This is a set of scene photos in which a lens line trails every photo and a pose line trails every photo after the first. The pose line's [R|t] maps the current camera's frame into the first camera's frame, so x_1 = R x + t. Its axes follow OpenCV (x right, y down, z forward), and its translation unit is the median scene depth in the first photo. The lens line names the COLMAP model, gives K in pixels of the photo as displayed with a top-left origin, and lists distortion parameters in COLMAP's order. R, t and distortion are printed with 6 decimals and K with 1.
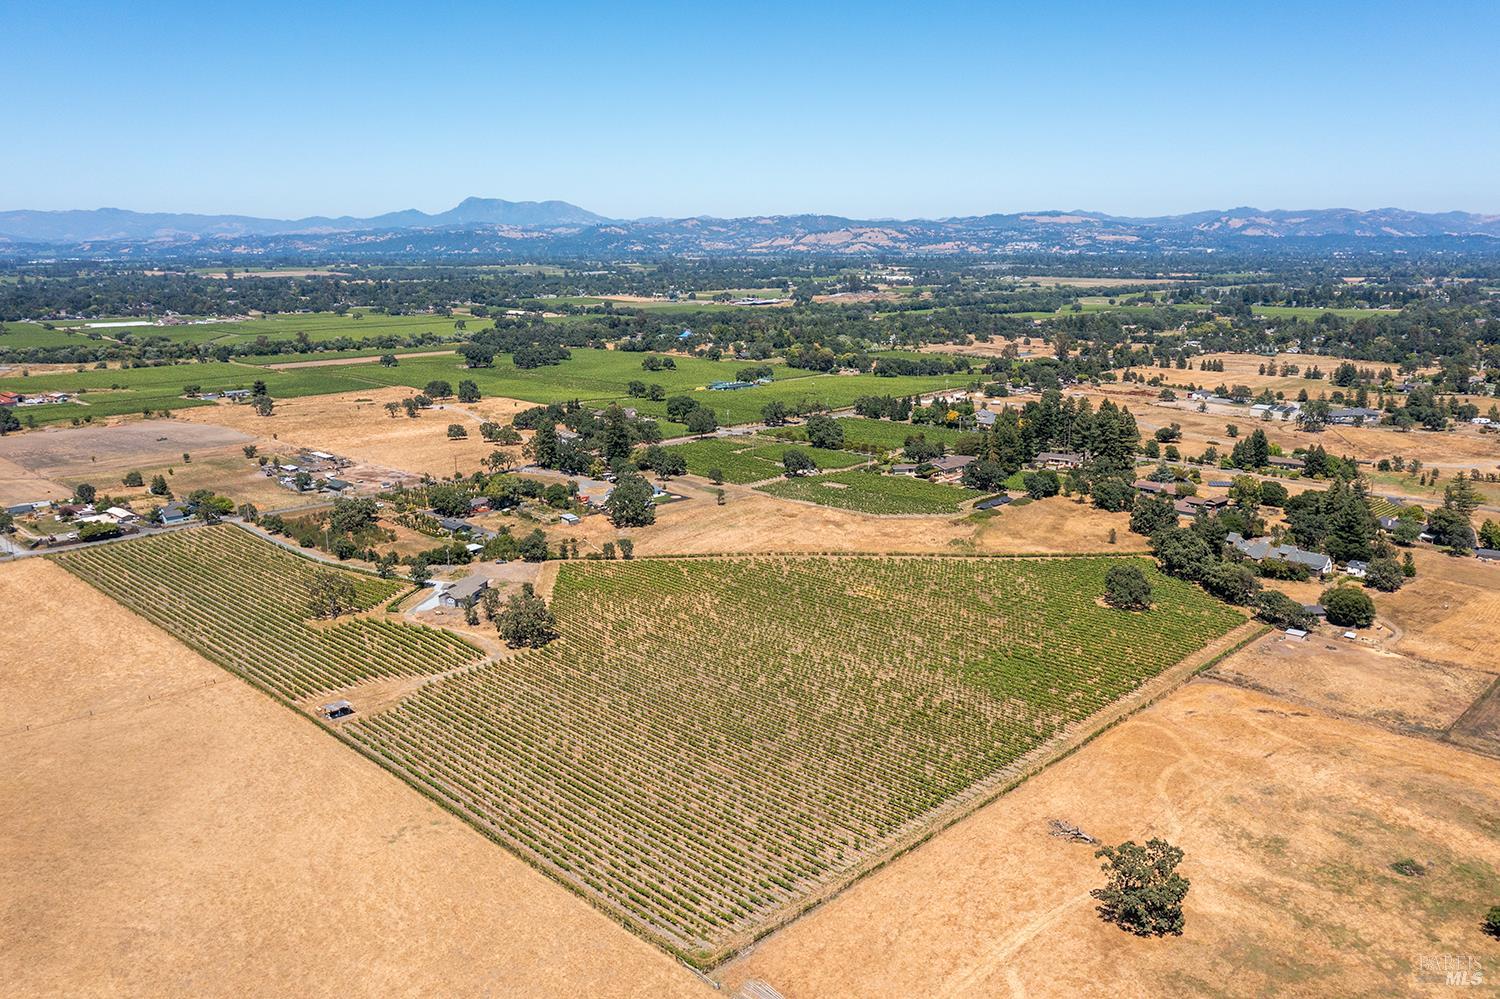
lens RADIAL K [[1164.7, 0, 747.3], [0, 1164.7, 465.8], [0, 0, 1]] dist [-0.010739, -0.000543]
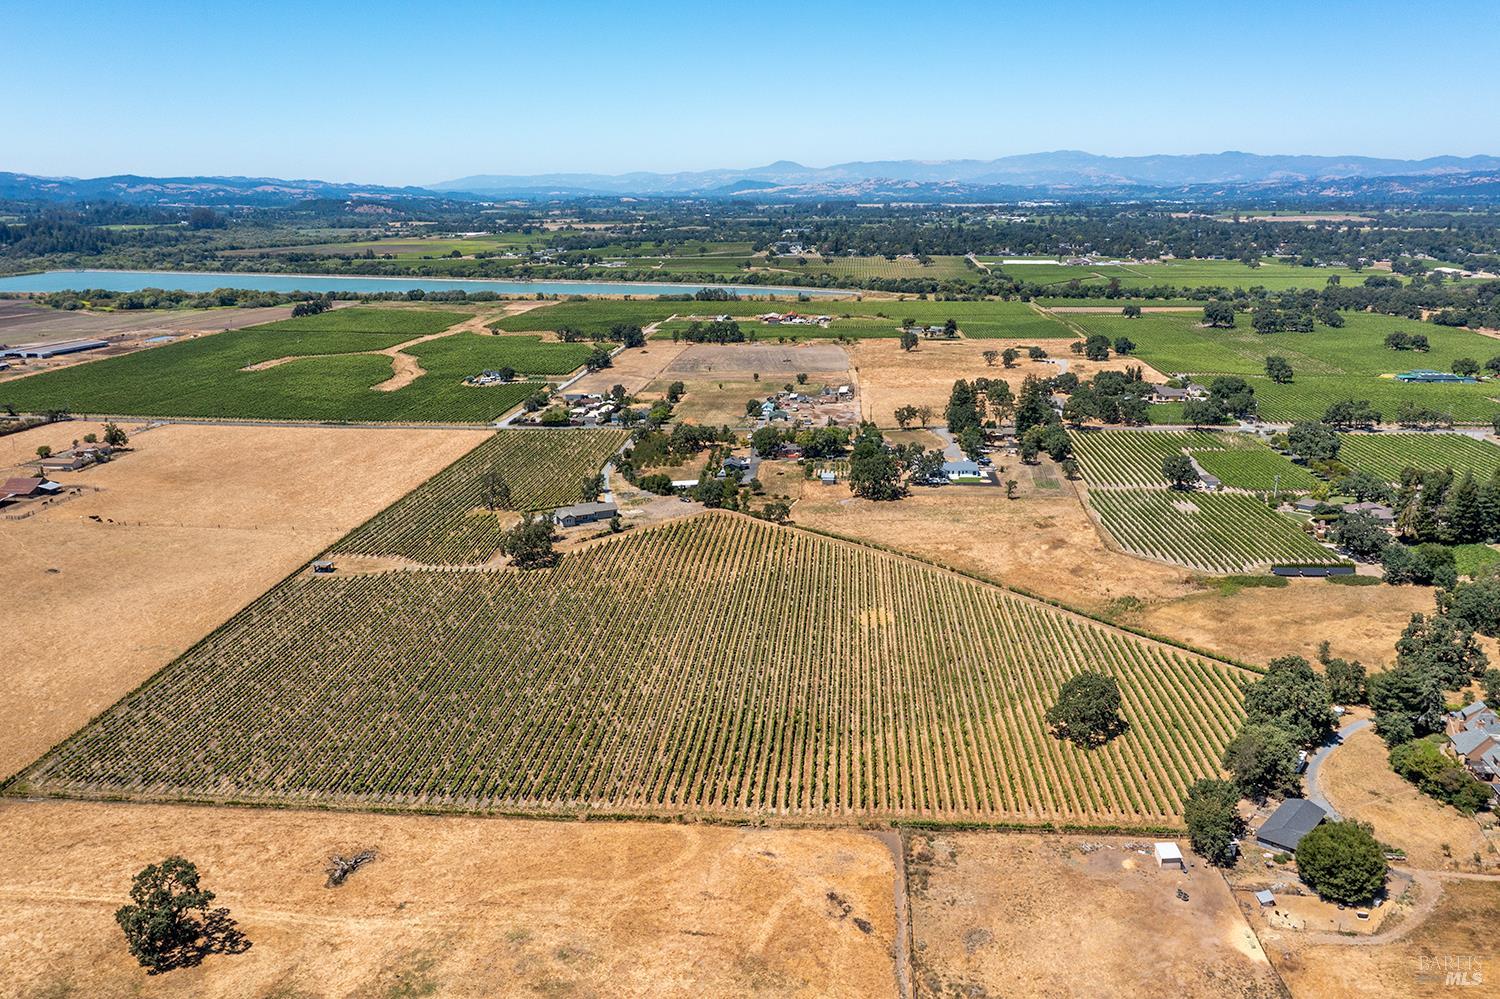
lens RADIAL K [[1164.7, 0, 747.3], [0, 1164.7, 465.8], [0, 0, 1]] dist [-0.010739, -0.000543]
pose [[0.643458, 0.174811, -0.745254, 0.780893], [-0.139319, 0.984059, 0.110537, -0.092561], [0.752697, 0.032702, 0.657555, 0.455555]]
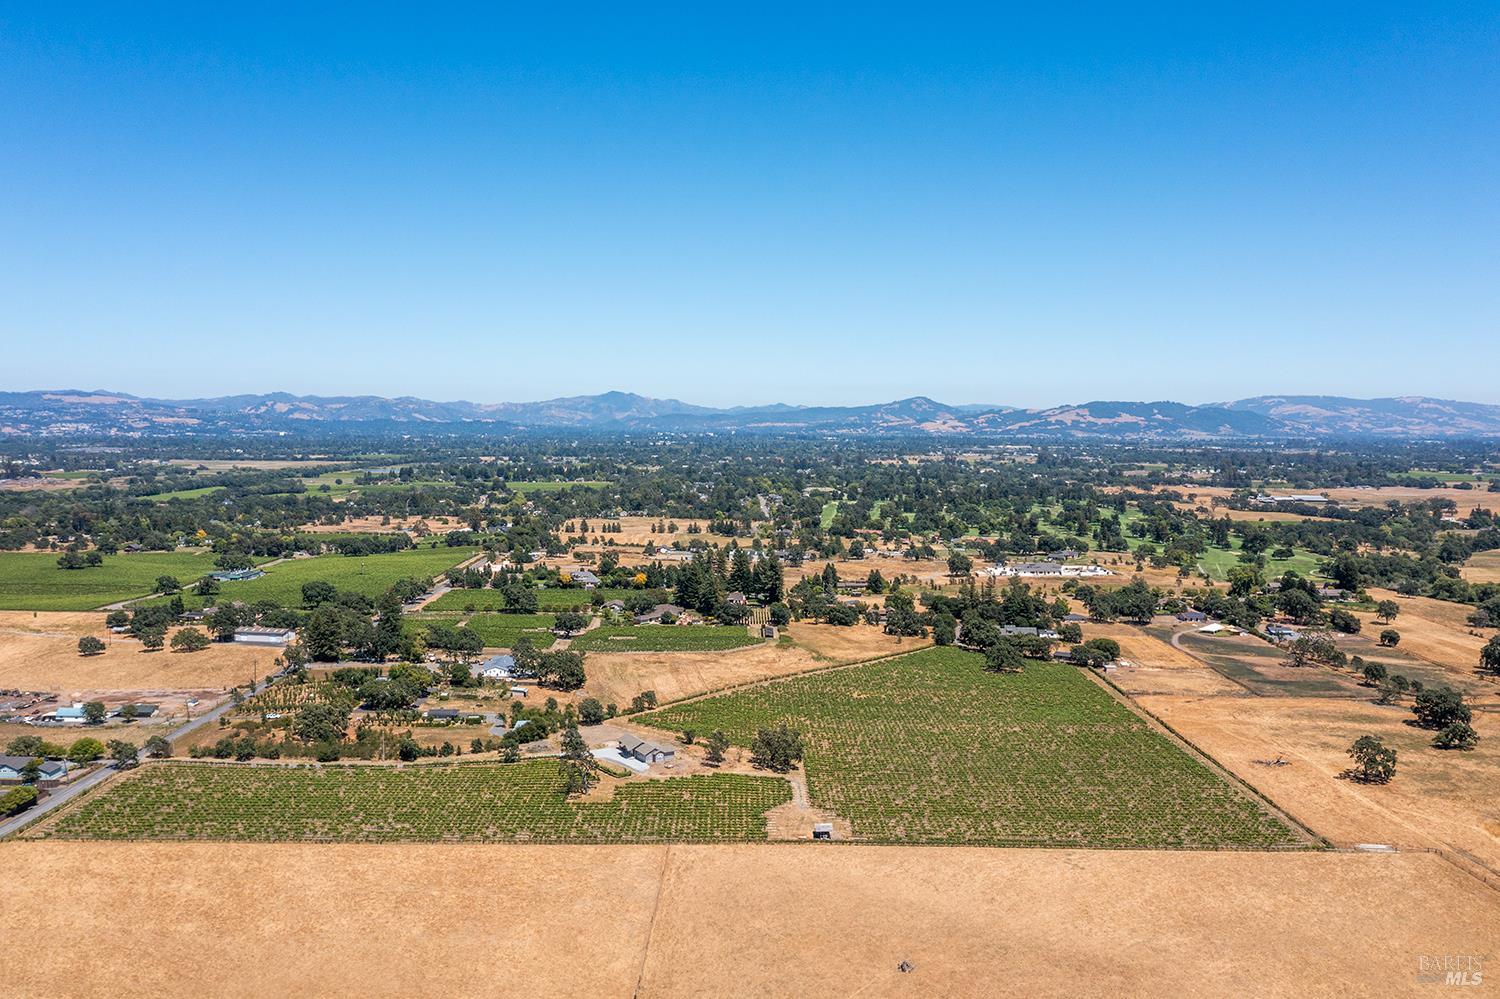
lens RADIAL K [[1164.7, 0, 747.3], [0, 1164.7, 465.8], [0, 0, 1]] dist [-0.010739, -0.000543]
pose [[0.707834, -0.013905, 0.706242, -1.060189], [0.123139, 0.986926, -0.103986, -0.025242], [-0.695563, 0.160570, 0.700292, 0.191495]]
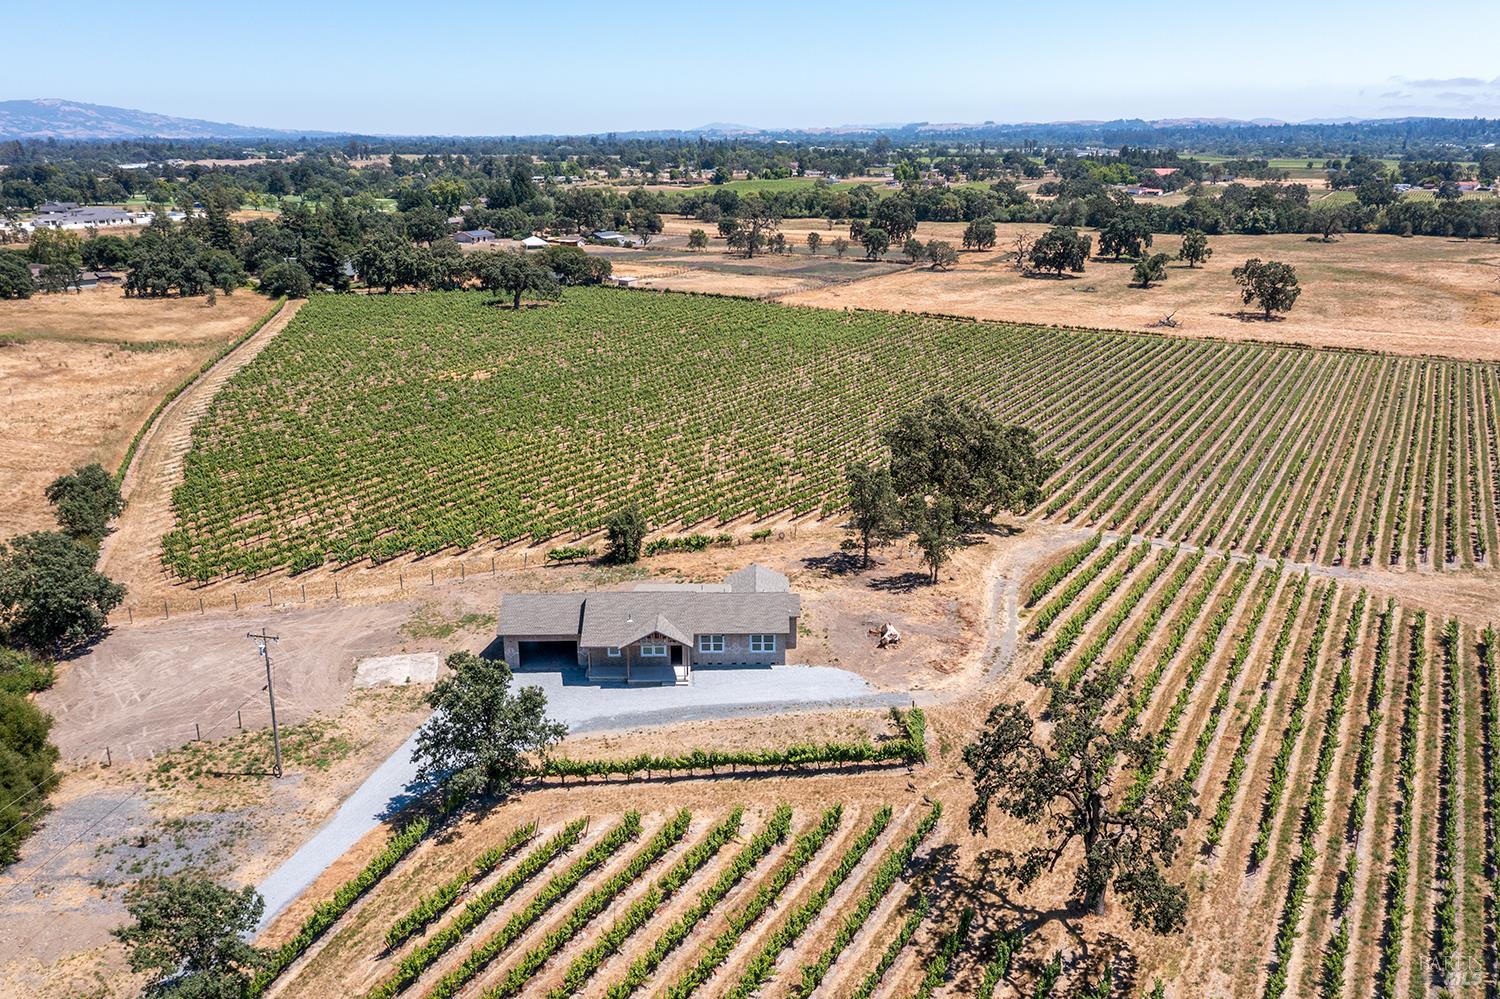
lens RADIAL K [[1164.7, 0, 747.3], [0, 1164.7, 465.8], [0, 0, 1]] dist [-0.010739, -0.000543]
pose [[-0.260568, -0.255147, 0.931131, -0.544249], [0.181491, 0.934308, 0.306806, 0.006768], [-0.948243, 0.248936, -0.197144, 1.193489]]
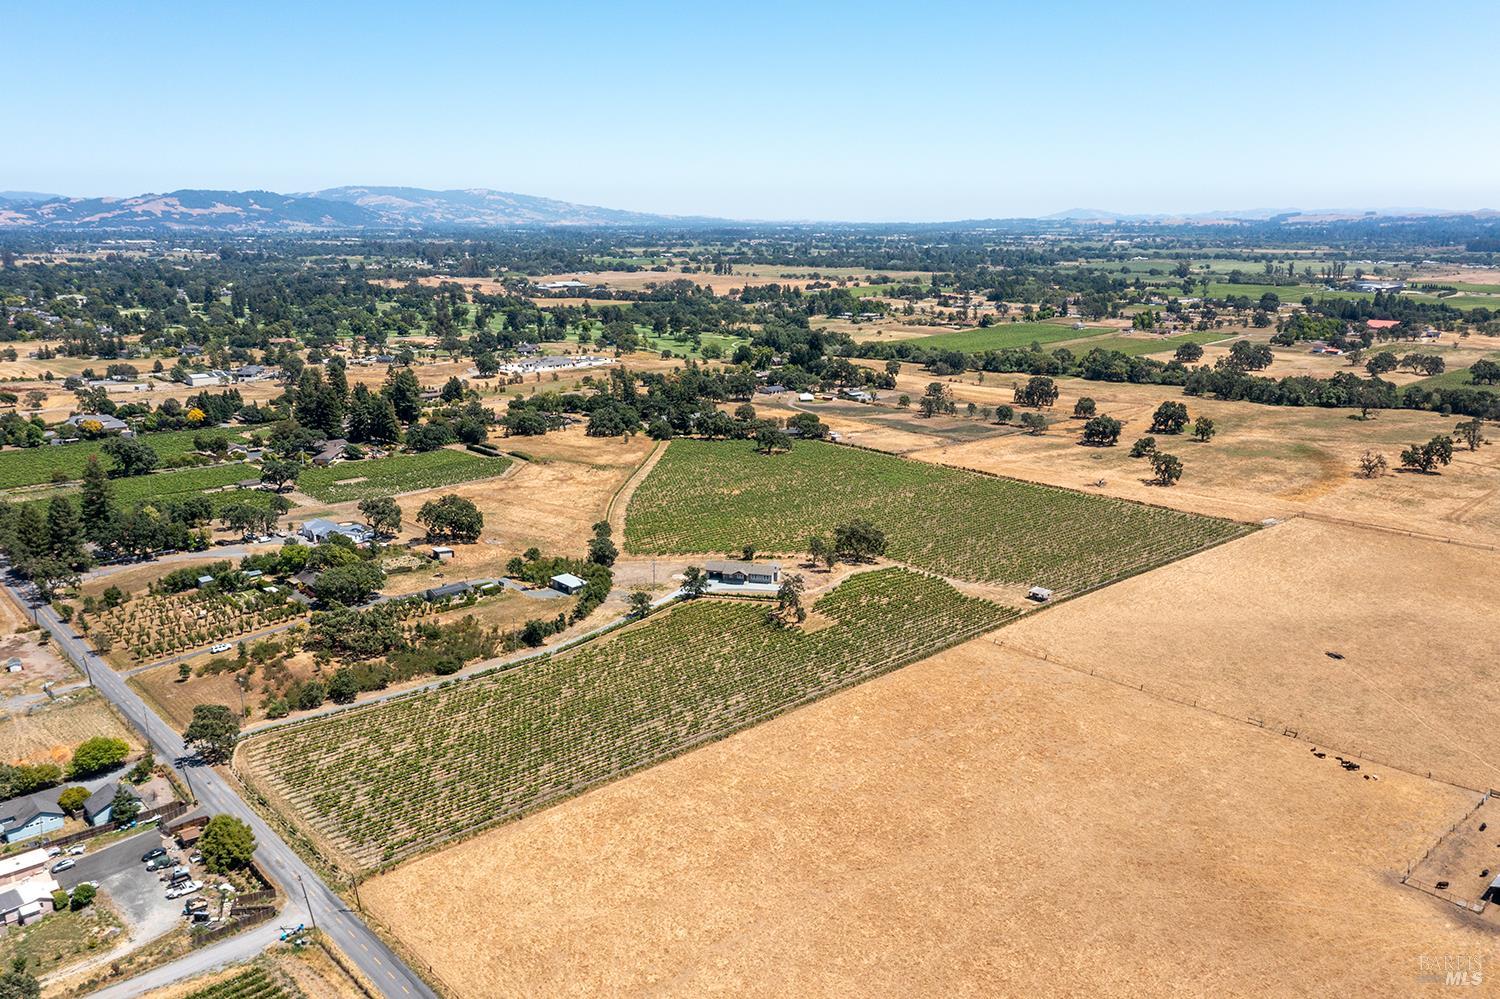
lens RADIAL K [[1164.7, 0, 747.3], [0, 1164.7, 465.8], [0, 0, 1]] dist [-0.010739, -0.000543]
pose [[0.034965, -0.199475, 0.979279, -1.374704], [0.184348, 0.964351, 0.189852, -0.188296], [-0.982239, 0.173890, 0.070491, 1.066452]]
